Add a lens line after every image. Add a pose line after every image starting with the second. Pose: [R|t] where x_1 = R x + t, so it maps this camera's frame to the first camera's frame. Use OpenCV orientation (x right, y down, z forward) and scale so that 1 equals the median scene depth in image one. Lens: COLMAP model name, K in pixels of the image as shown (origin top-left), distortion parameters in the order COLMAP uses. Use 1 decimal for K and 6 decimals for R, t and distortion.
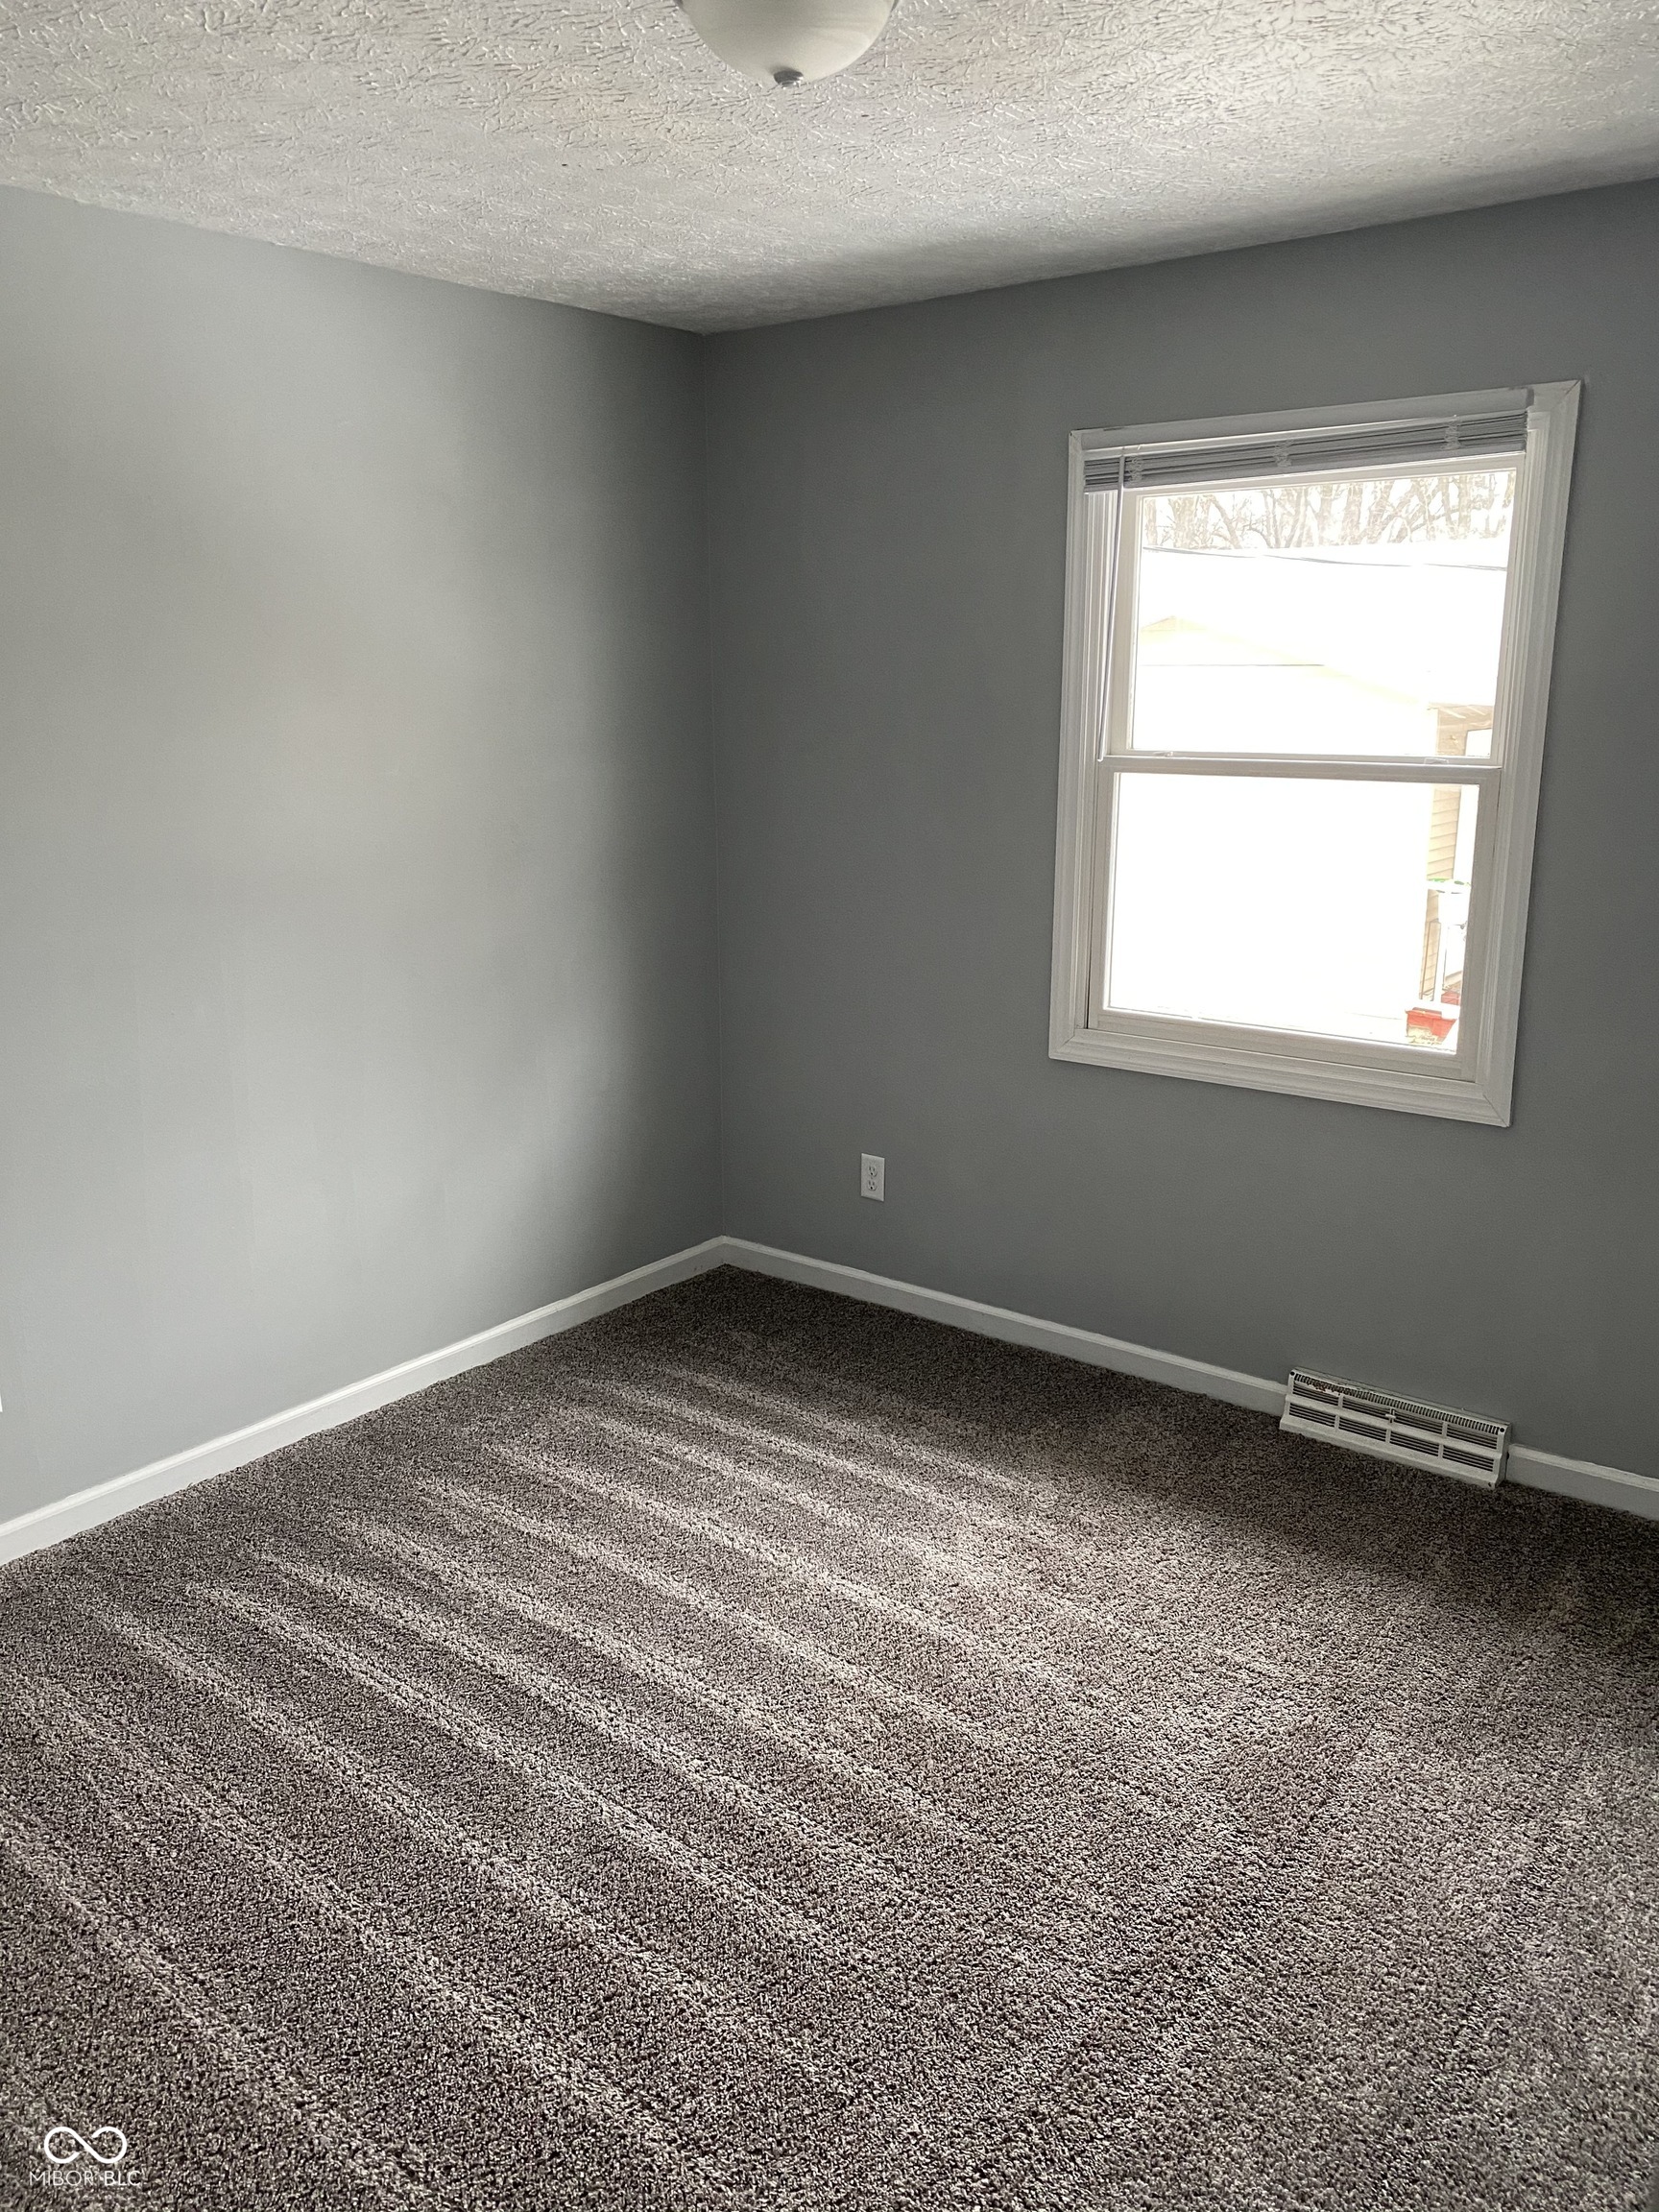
lens RADIAL K [[1661.8, 0, 829.5], [0, 1661.8, 1106.0], [0, 0, 1]] dist [0.034382, -0.117709]
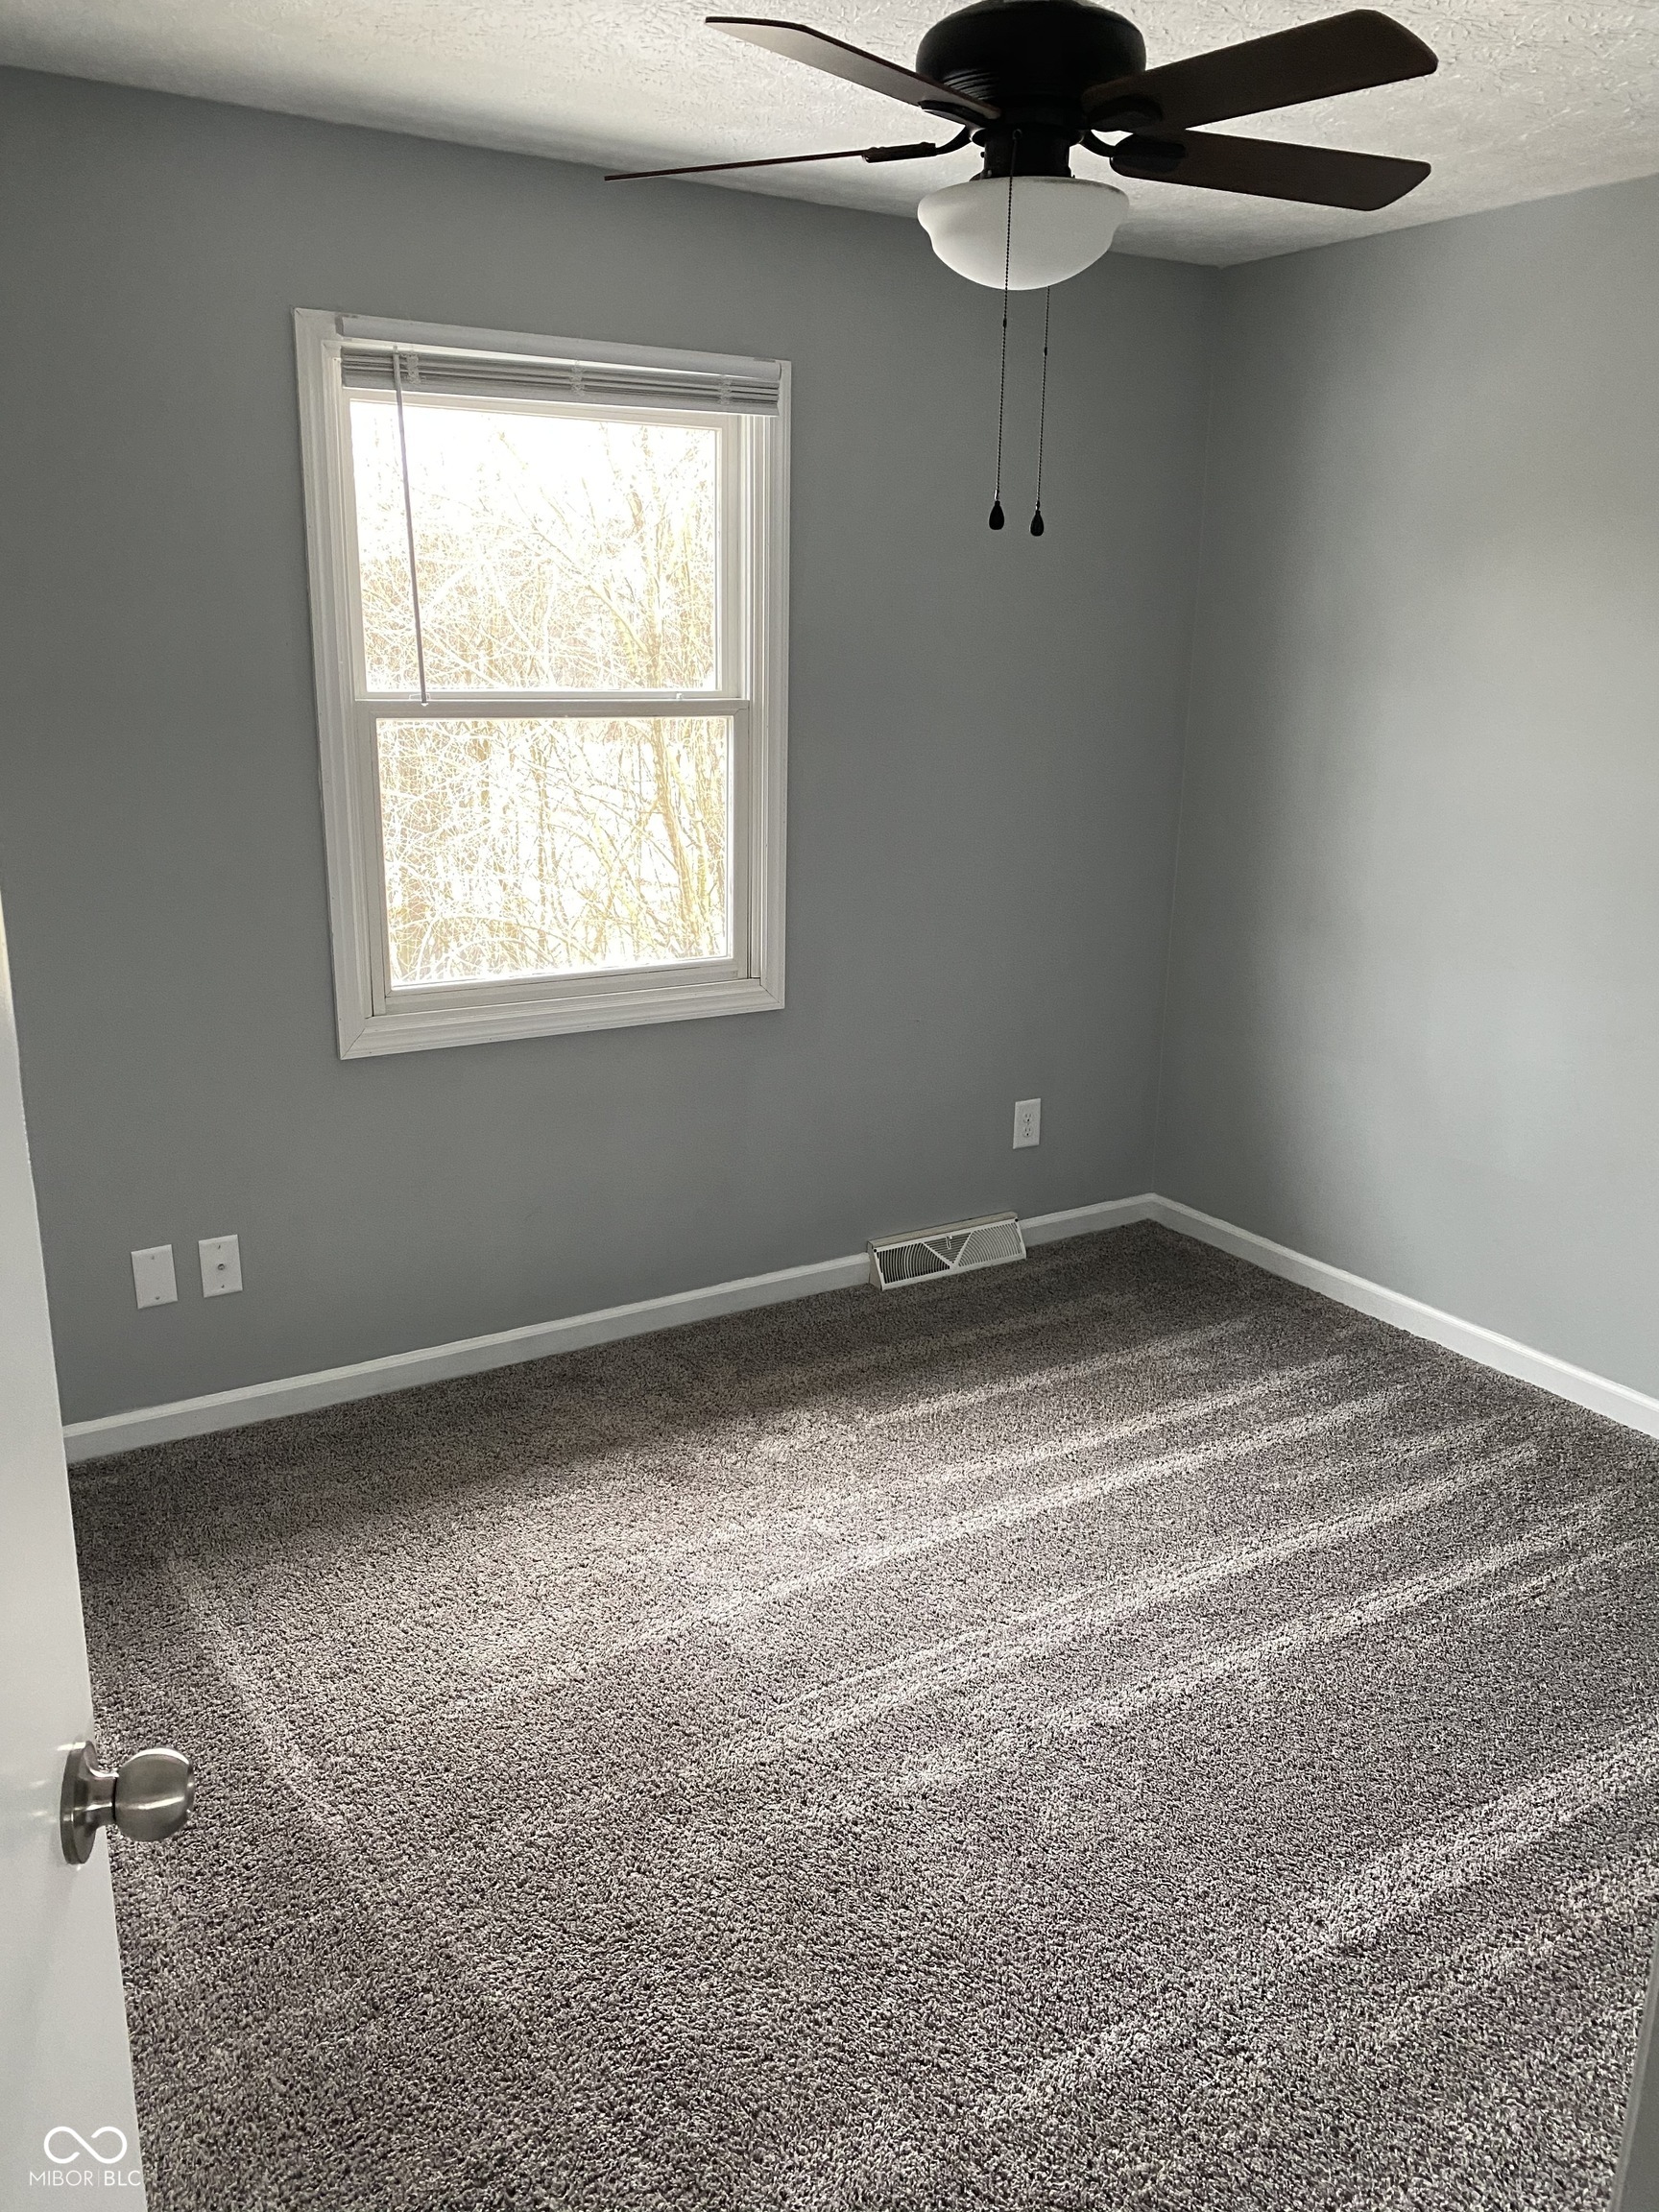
lens RADIAL K [[1667.9, 0, 829.5], [0, 1667.9, 1106.0], [0, 0, 1]] dist [0.075060, -0.118053]
pose [[0.335913, -0.246523, 0.909059, -0.638393], [0.216040, 0.959576, 0.180392, -0.120181], [-0.916782, 0.135797, 0.375592, 0.508504]]
